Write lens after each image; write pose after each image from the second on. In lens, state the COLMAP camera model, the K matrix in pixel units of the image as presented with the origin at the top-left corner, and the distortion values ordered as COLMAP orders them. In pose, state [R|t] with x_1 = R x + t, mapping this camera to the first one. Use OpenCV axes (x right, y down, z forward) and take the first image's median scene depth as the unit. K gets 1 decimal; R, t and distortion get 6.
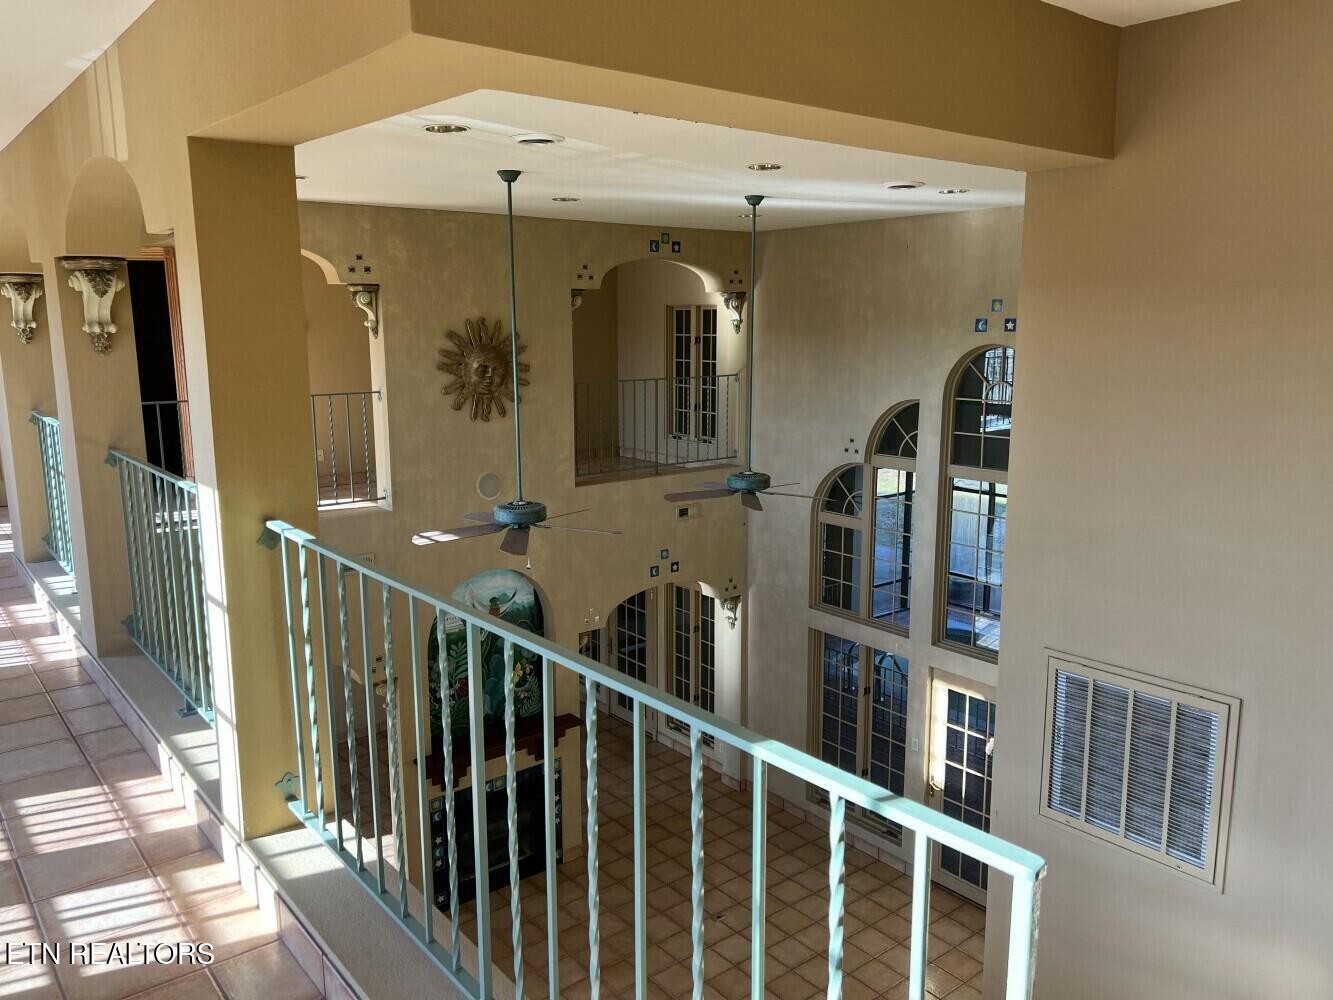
lens RADIAL K [[1016.7, 0, 664.0], [0, 1016.7, 496.2], [0, 0, 1]] dist [0.187698, -0.555990]
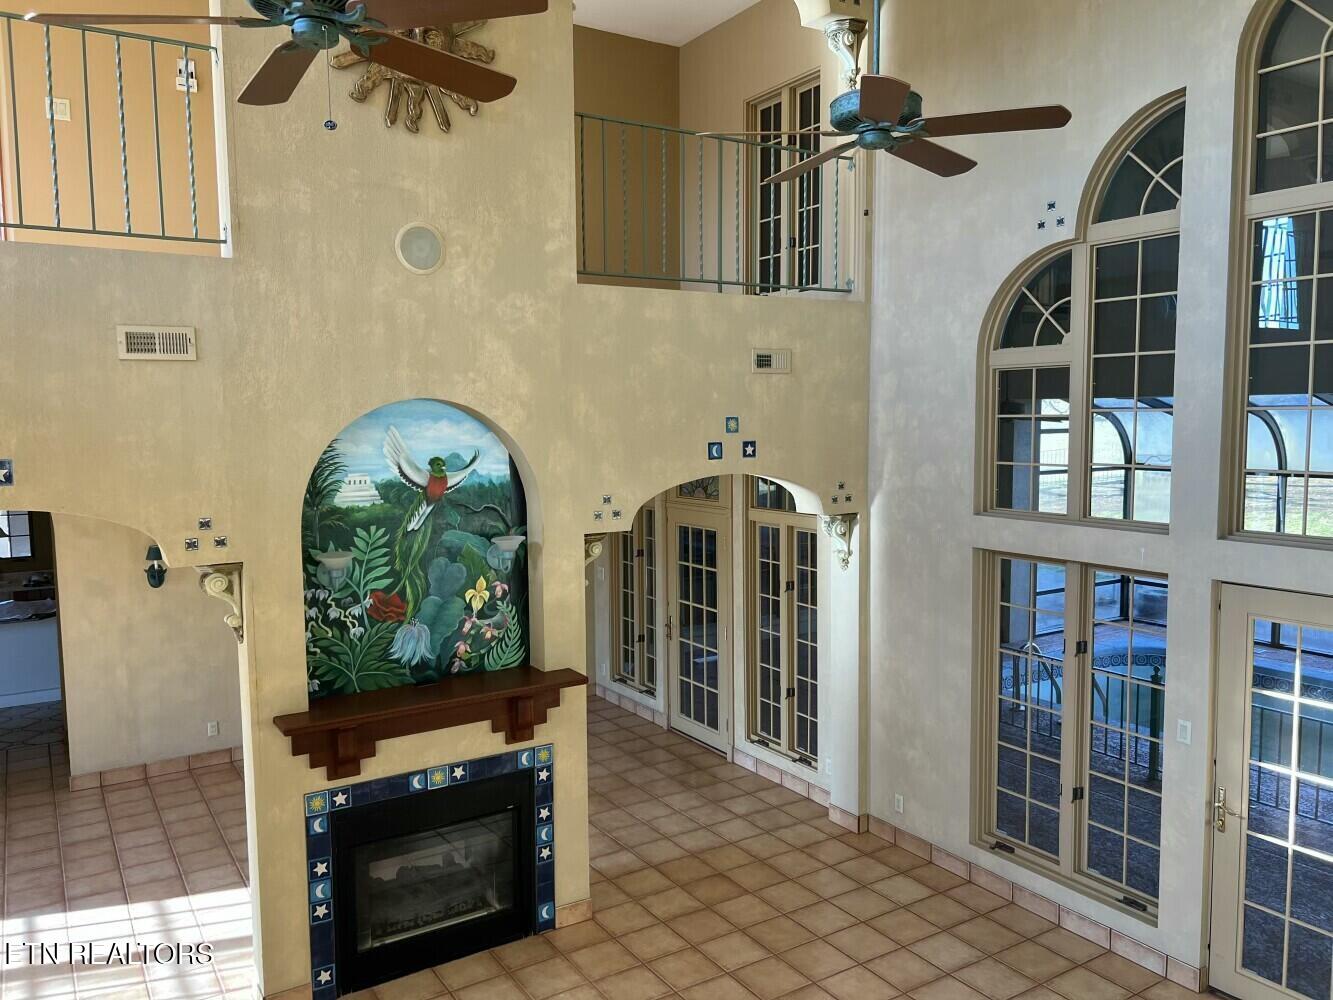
lens RADIAL K [[1006.4, 0, 666.5], [0, 1006.4, 500.0], [0, 0, 1]] dist [0.062826, -0.078711]
pose [[0.993854, 0.002129, -0.110681, 0.028205], [-0.012424, 0.995643, -0.092414, 0.158549], [0.110002, 0.093221, 0.989550, 0.393212]]
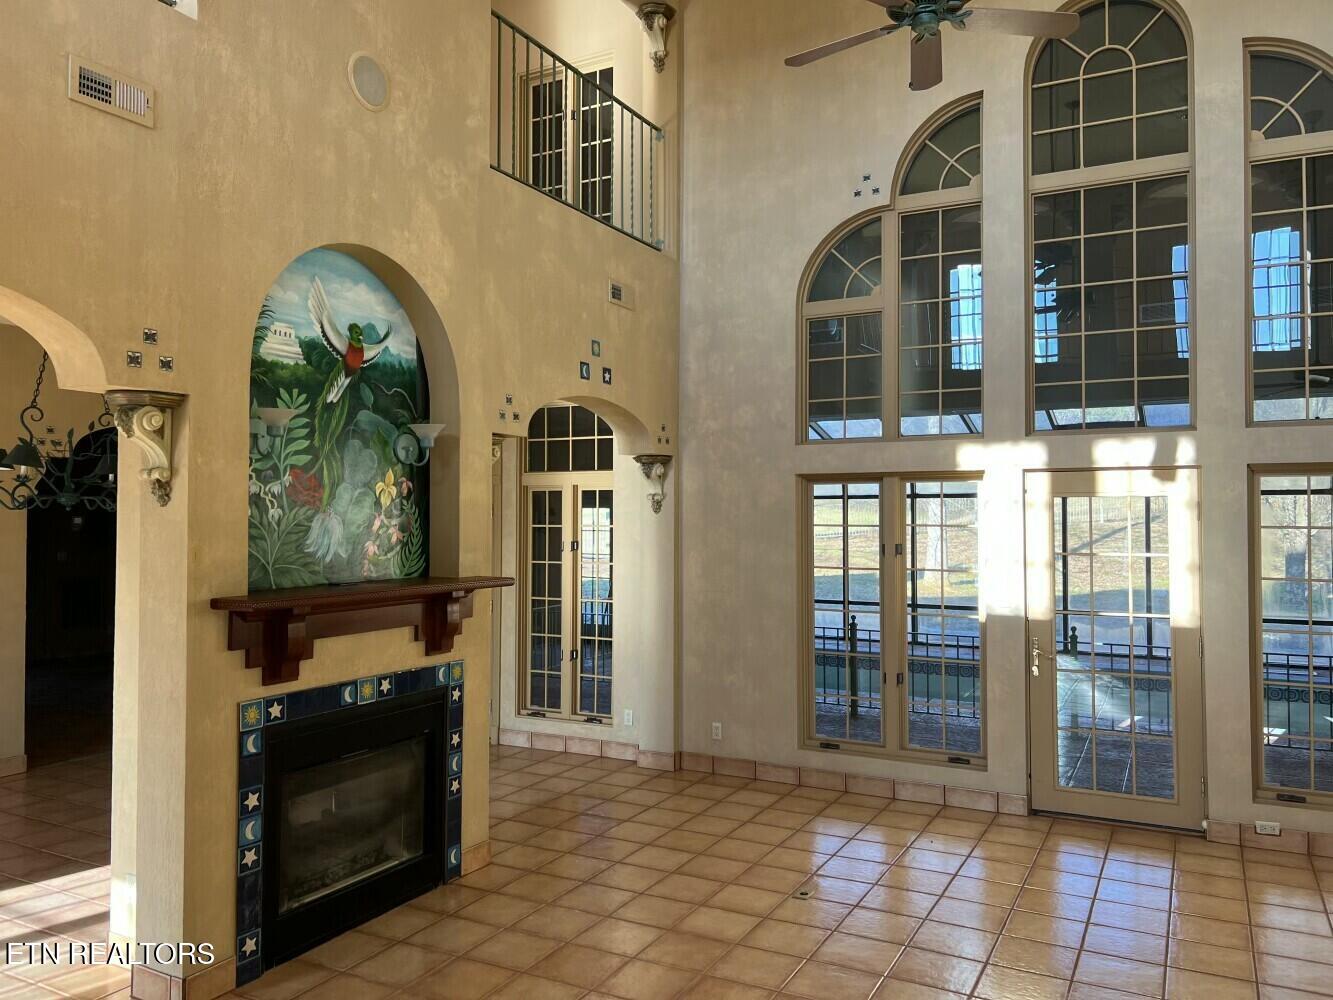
lens RADIAL K [[1003.6, 0, 662.9], [0, 1003.6, 489.6], [0, 0, 1]] dist [0.057305, -0.073500]
pose [[0.919311, 0.013376, 0.393305, -0.201316], [0.068380, 0.978790, -0.193118, 0.261884], [-0.387546, 0.204430, 0.898897, 0.446840]]
